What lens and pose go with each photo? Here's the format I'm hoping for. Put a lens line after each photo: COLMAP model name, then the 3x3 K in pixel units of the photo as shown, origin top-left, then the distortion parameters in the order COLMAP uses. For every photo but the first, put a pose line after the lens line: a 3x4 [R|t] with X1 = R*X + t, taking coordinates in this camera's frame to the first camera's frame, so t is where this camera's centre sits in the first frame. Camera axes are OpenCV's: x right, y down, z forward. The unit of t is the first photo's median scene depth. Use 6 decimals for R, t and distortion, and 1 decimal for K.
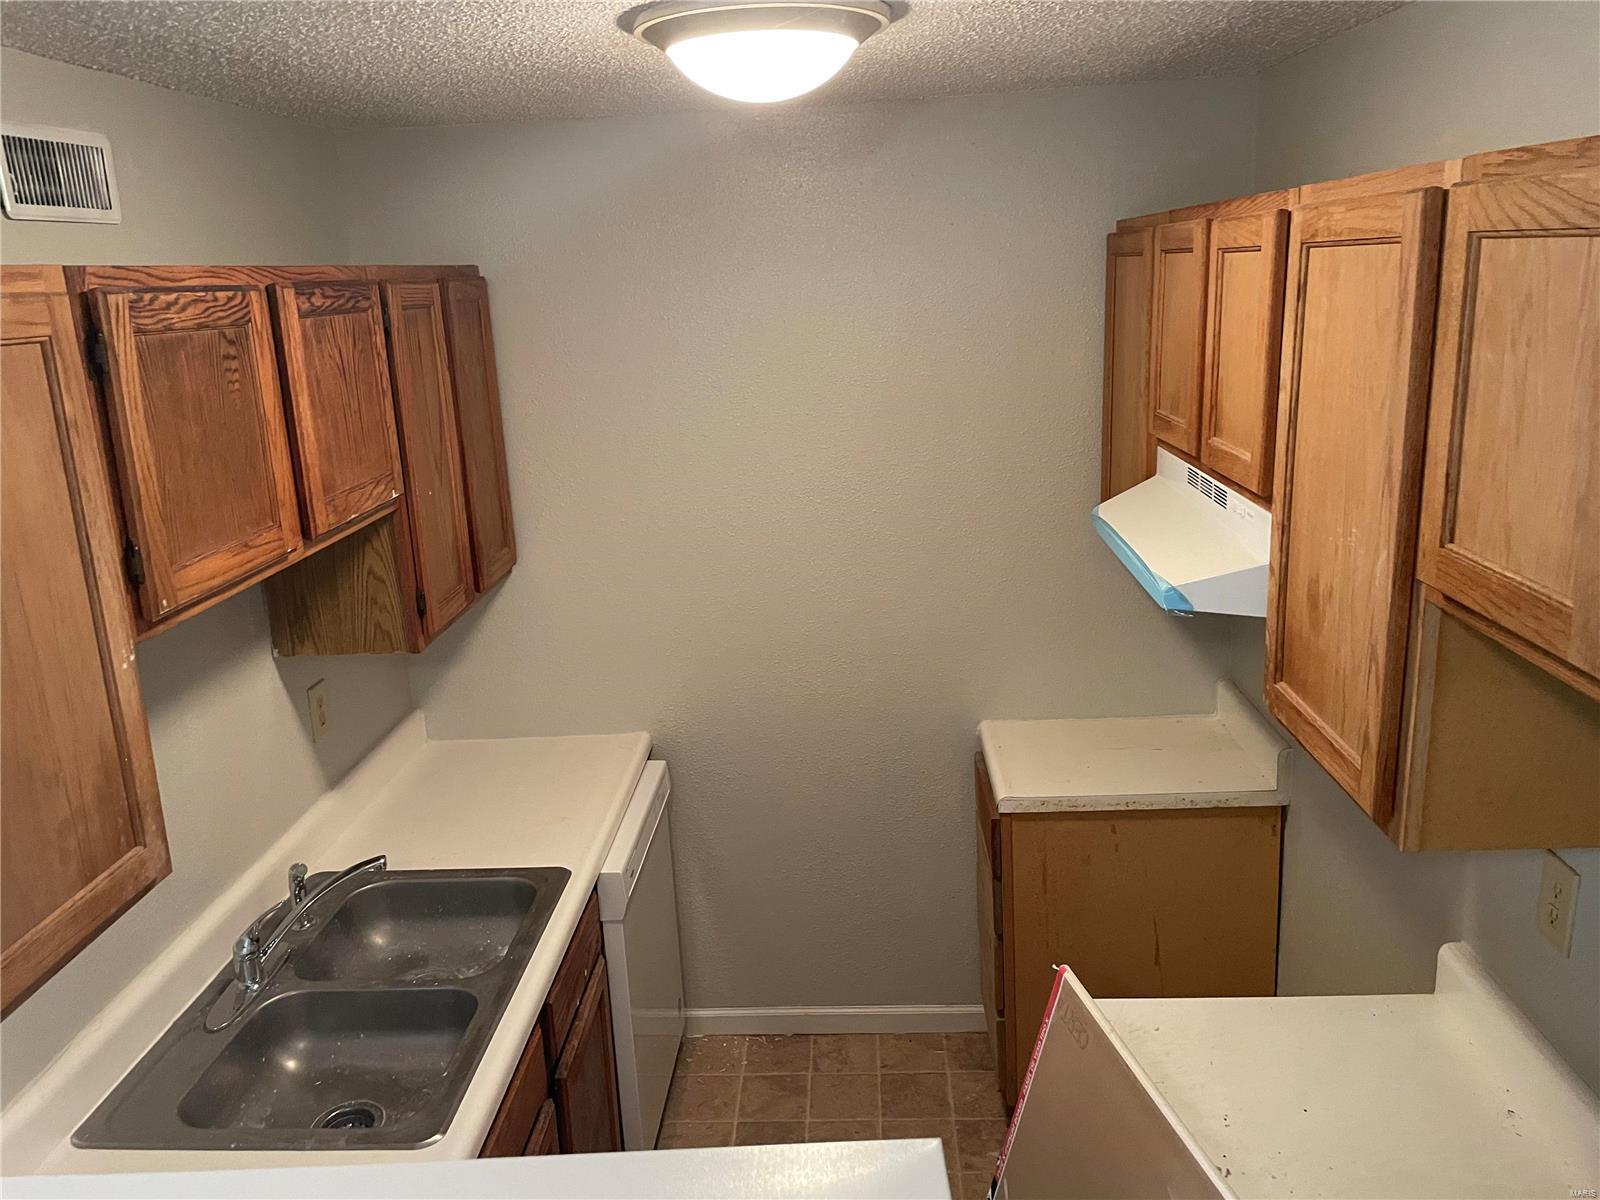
lens RADIAL K [[1233.4, 0, 806.3], [0, 1233.4, 594.2], [0, 0, 1]] dist [0.074177, -0.106645]
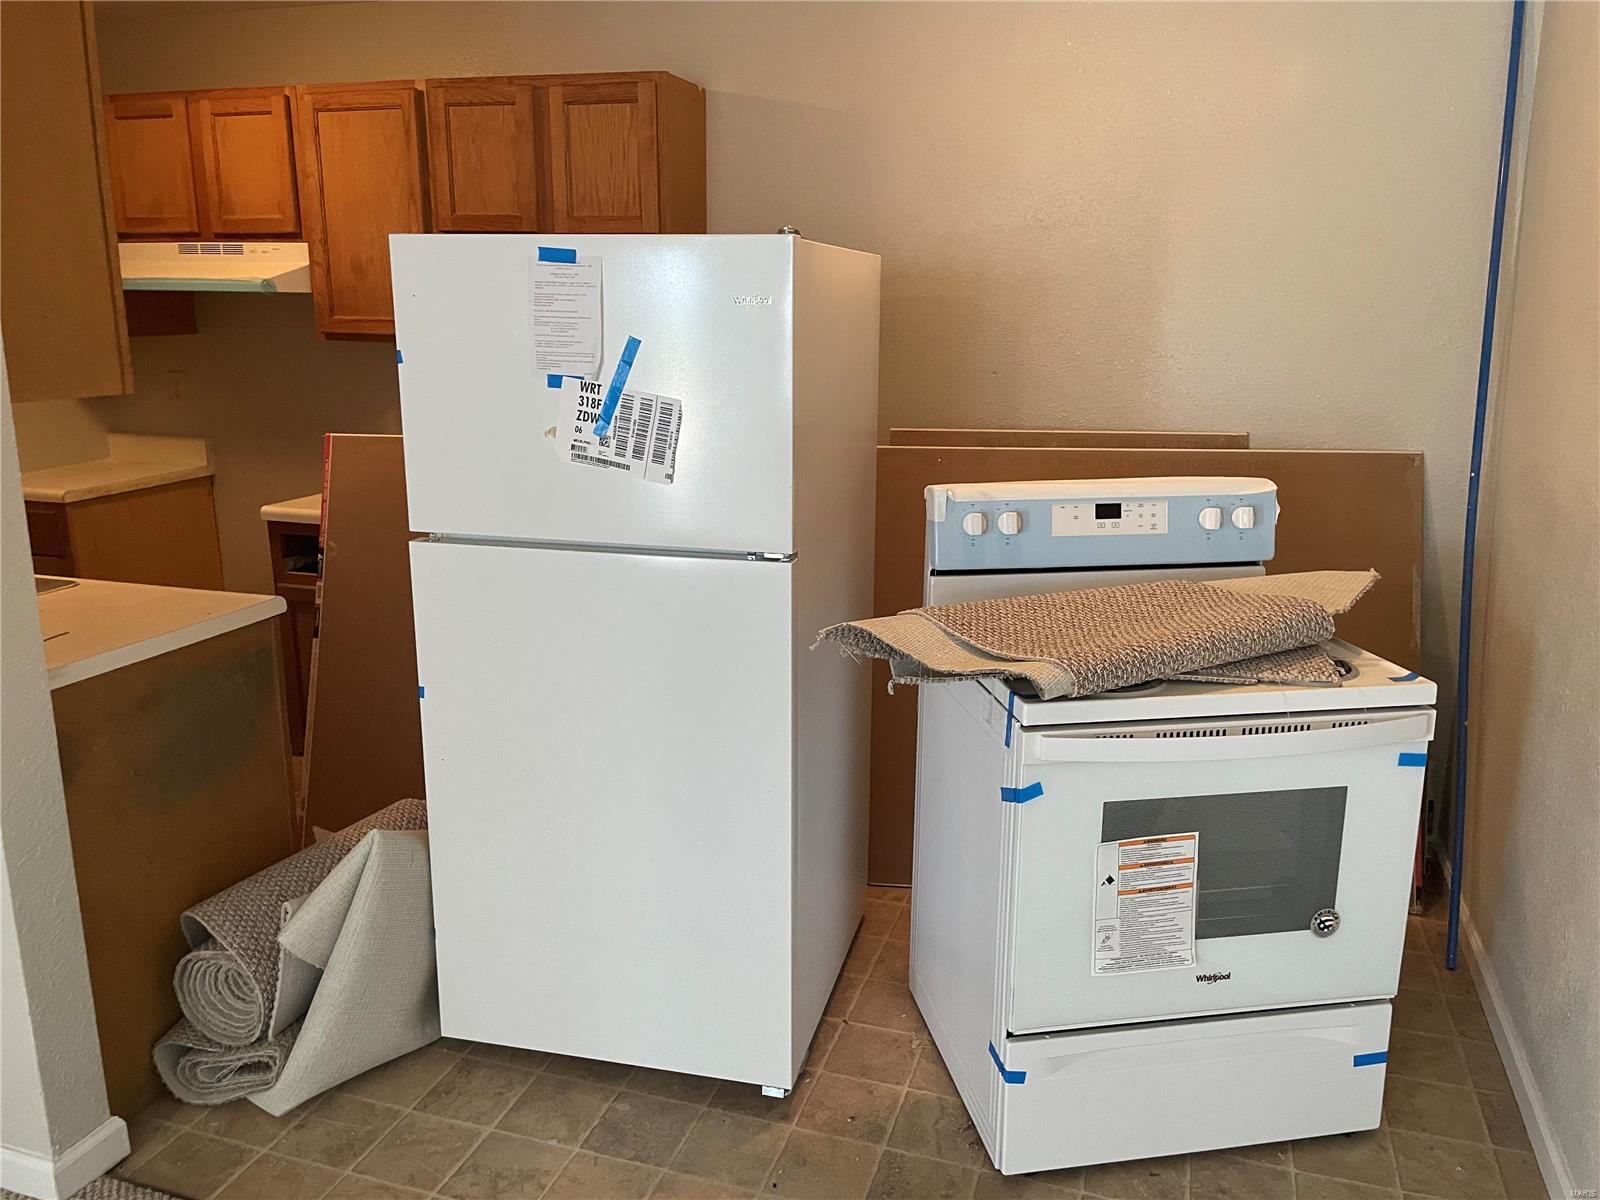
lens RADIAL K [[1233.4, 0, 805.4], [0, 1233.4, 598.5], [0, 0, 1]] dist [0.074177, -0.106645]
pose [[0.271247, -0.186121, 0.944343, -1.285664], [0.224899, 0.966223, 0.125835, 0.379590], [-0.935866, 0.178250, 0.303943, -0.288462]]
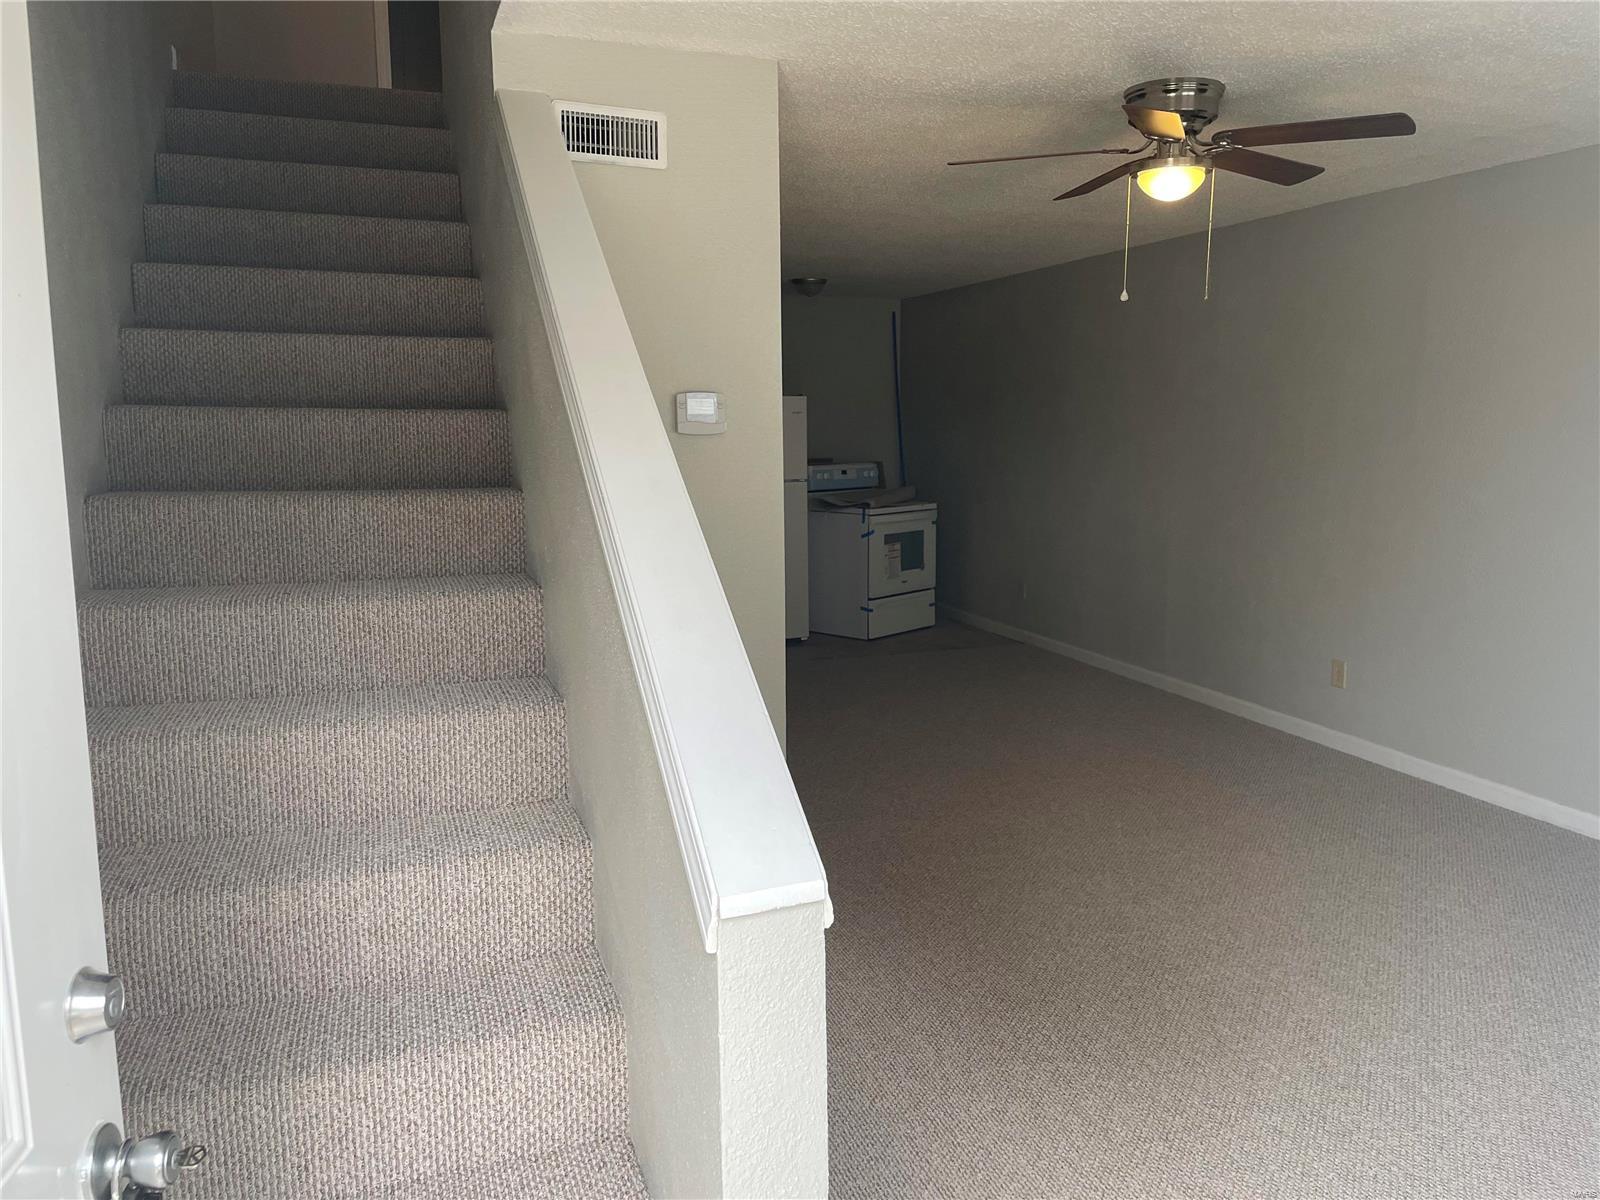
lens RADIAL K [[1233.4, 0, 803.6], [0, 1233.4, 595.9], [0, 0, 1]] dist [0.074177, -0.106645]
pose [[-0.371631, -0.089598, 0.924047, -5.602883], [0.251668, 0.948340, 0.193169, -0.130761], [-0.893618, 0.304341, -0.329883, 2.525566]]
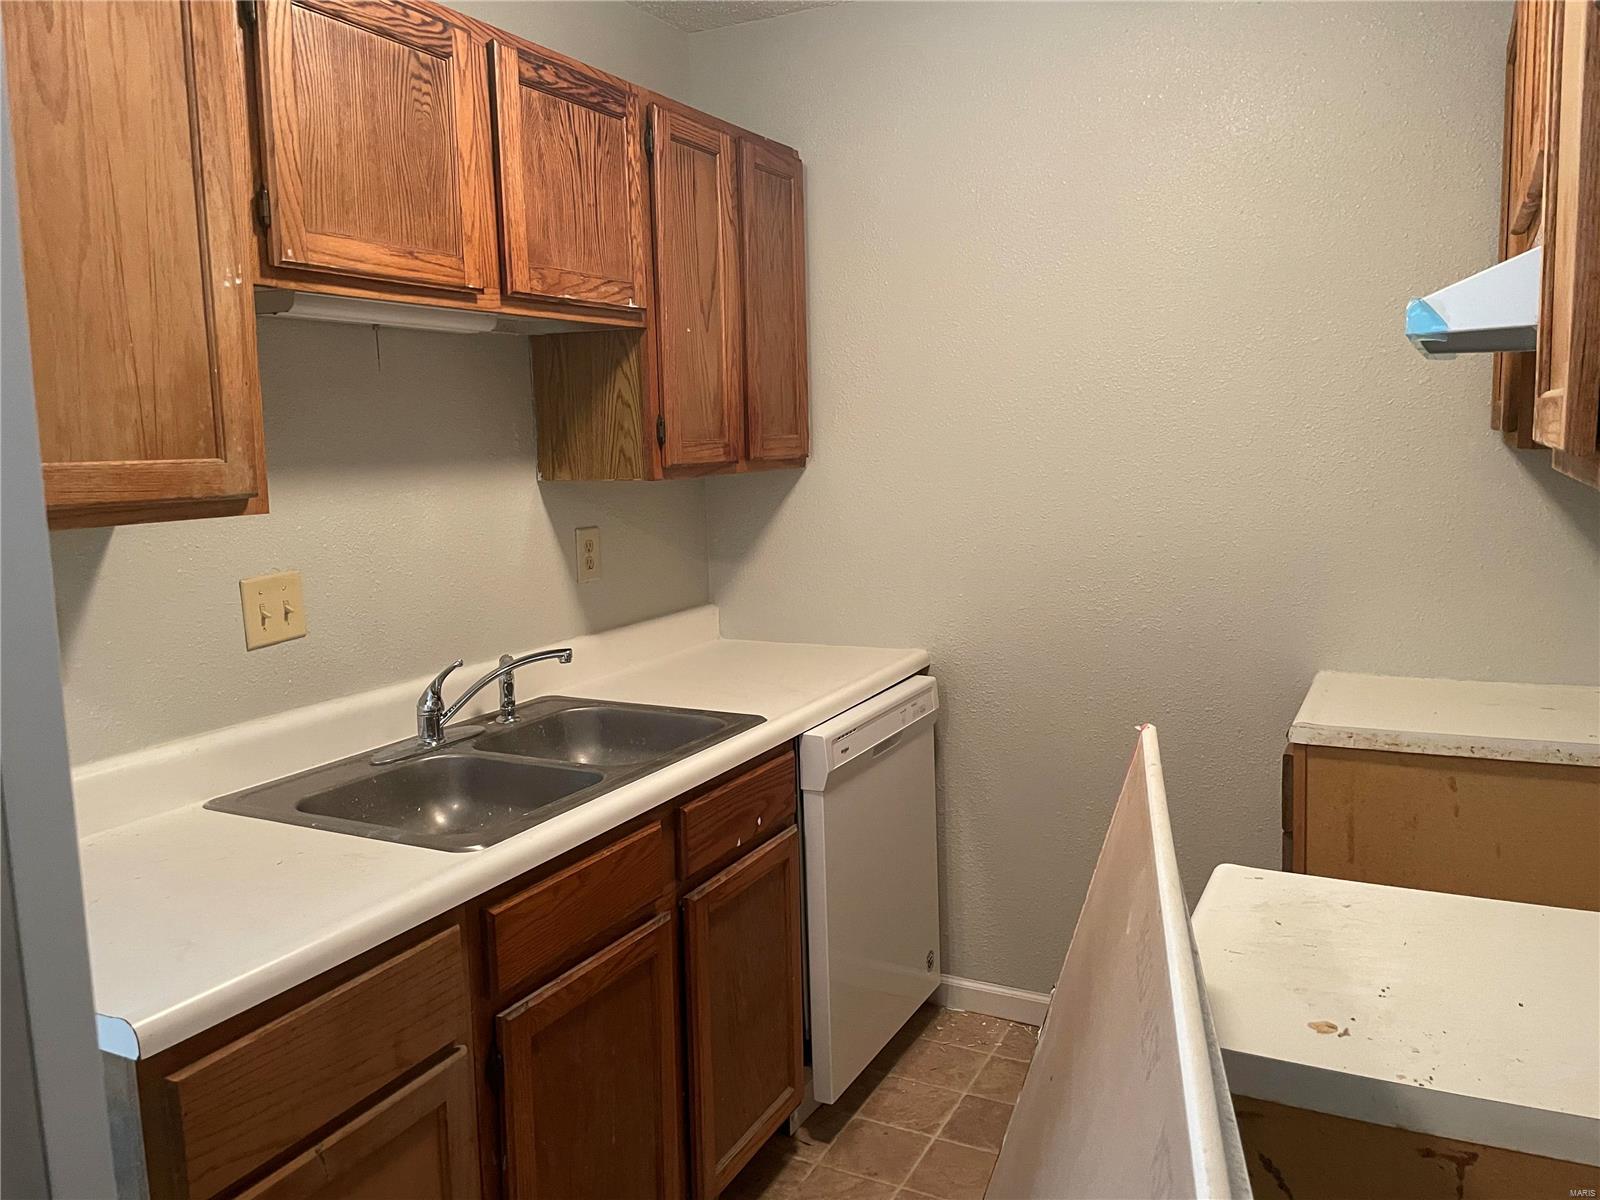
lens RADIAL K [[1233.4, 0, 798.0], [0, 1233.4, 595.6], [0, 0, 1]] dist [0.074177, -0.106645]
pose [[0.906335, 0.076230, -0.415628, 0.251216], [-0.121136, 0.989183, -0.082728, 0.242467], [0.404825, 0.125327, 0.905765, 0.180900]]
